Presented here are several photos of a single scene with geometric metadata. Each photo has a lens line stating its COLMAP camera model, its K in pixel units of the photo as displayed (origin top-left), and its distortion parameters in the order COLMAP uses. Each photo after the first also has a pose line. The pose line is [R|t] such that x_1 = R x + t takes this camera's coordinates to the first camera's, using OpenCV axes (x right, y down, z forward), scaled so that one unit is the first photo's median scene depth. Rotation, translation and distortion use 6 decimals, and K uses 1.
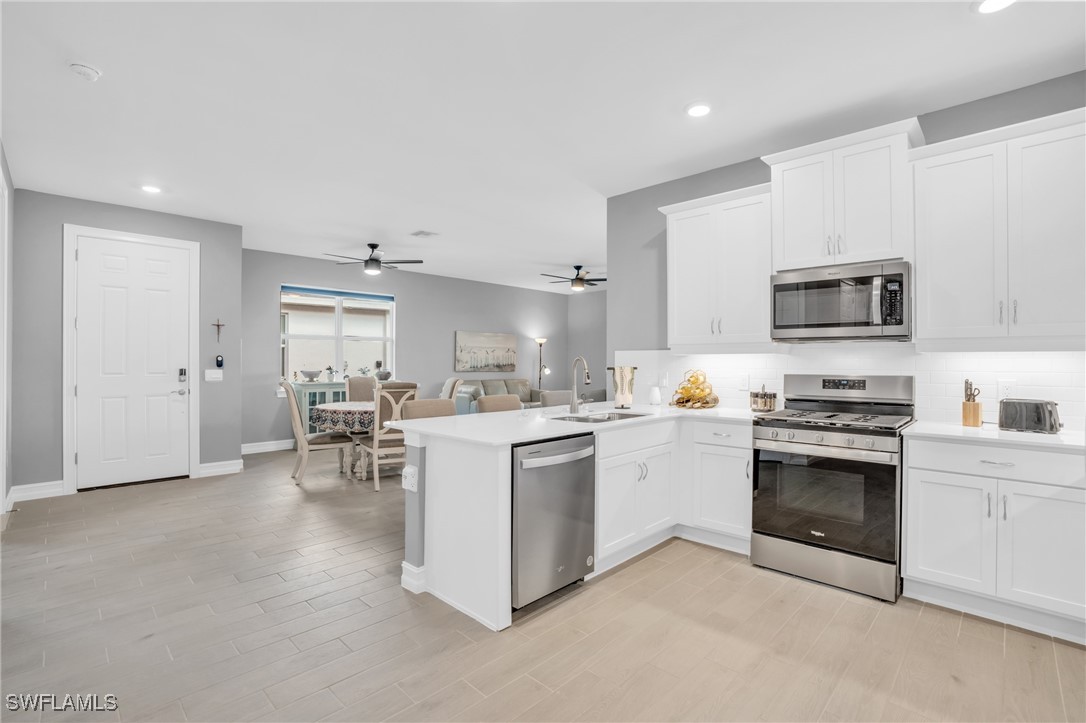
lens RADIAL K [[503.3, 0, 543.0], [0, 503.3, 361.5], [0, 0, 1]] dist [-0.070396, 0.029794]
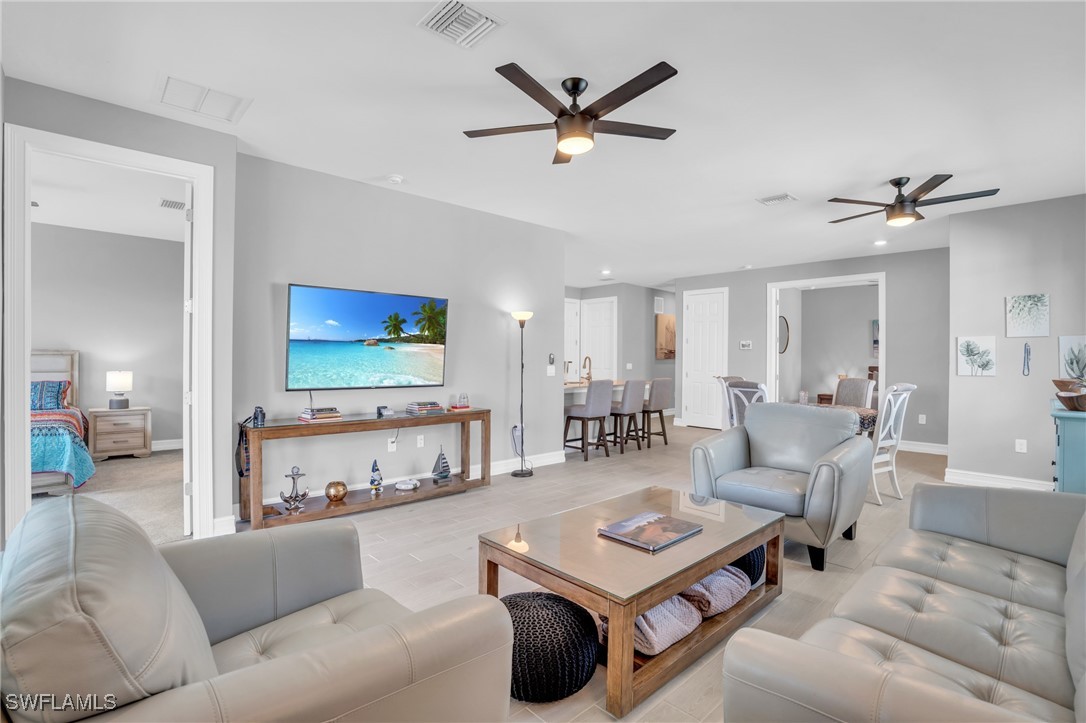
lens RADIAL K [[503.3, 0, 543.0], [0, 503.3, 361.5], [0, 0, 1]] dist [-0.070396, 0.029794]
pose [[-0.999038, -0.010835, 0.042486, 0.121768], [-0.010555, 0.999921, 0.006819, 0.001577], [-0.042557, 0.006364, -0.999074, 2.174436]]
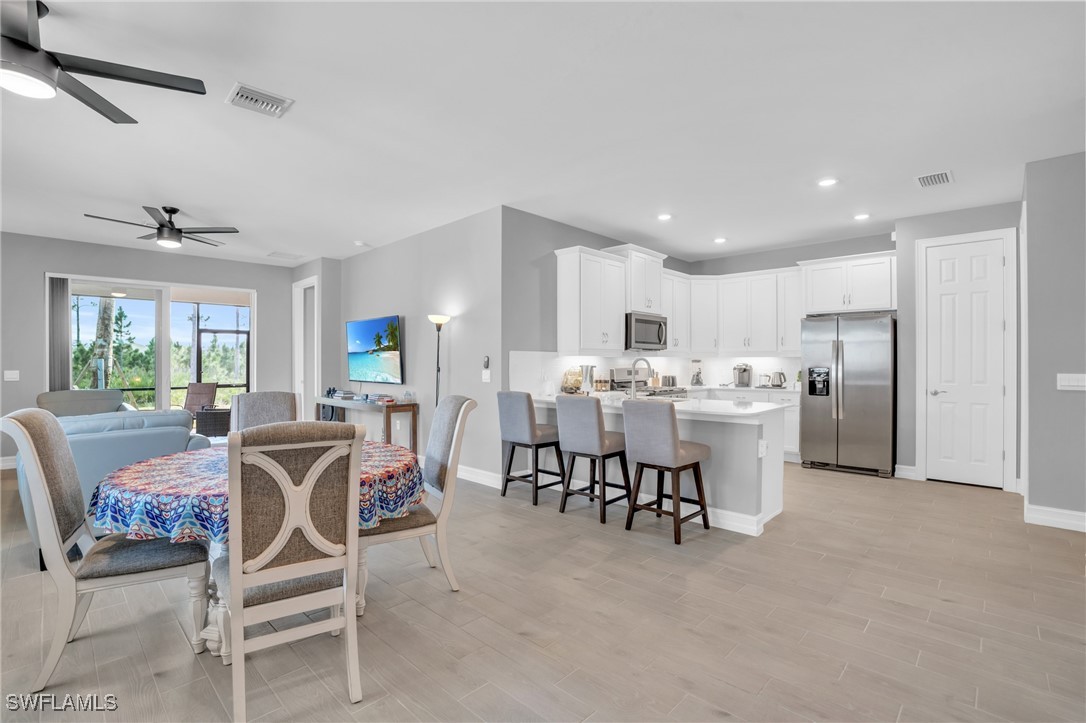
lens RADIAL K [[495.7, 0, 546.3], [0, 495.7, 358.8], [0, 0, 1]] dist [-0.068509, 0.028368]
pose [[-0.011042, 0.002695, 0.999935, -0.860451], [-0.001108, 0.999996, -0.002708, -0.001733], [-0.999938, -0.001138, -0.011039, 0.872701]]
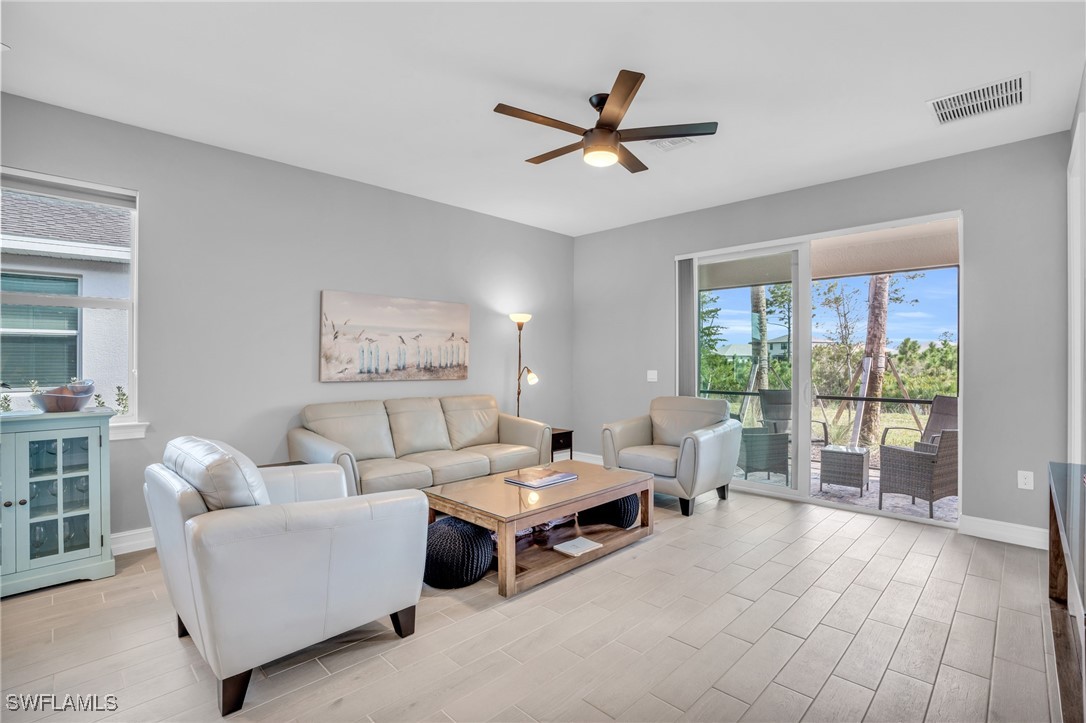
lens RADIAL K [[503.3, 0, 543.0], [0, 503.3, 361.5], [0, 0, 1]] dist [-0.070396, 0.029794]
pose [[0.999926, -0.001350, -0.012125, 0.051141], [0.001391, 0.999994, 0.003316, 0.001403], [0.012121, -0.003333, 0.999921, 1.035141]]
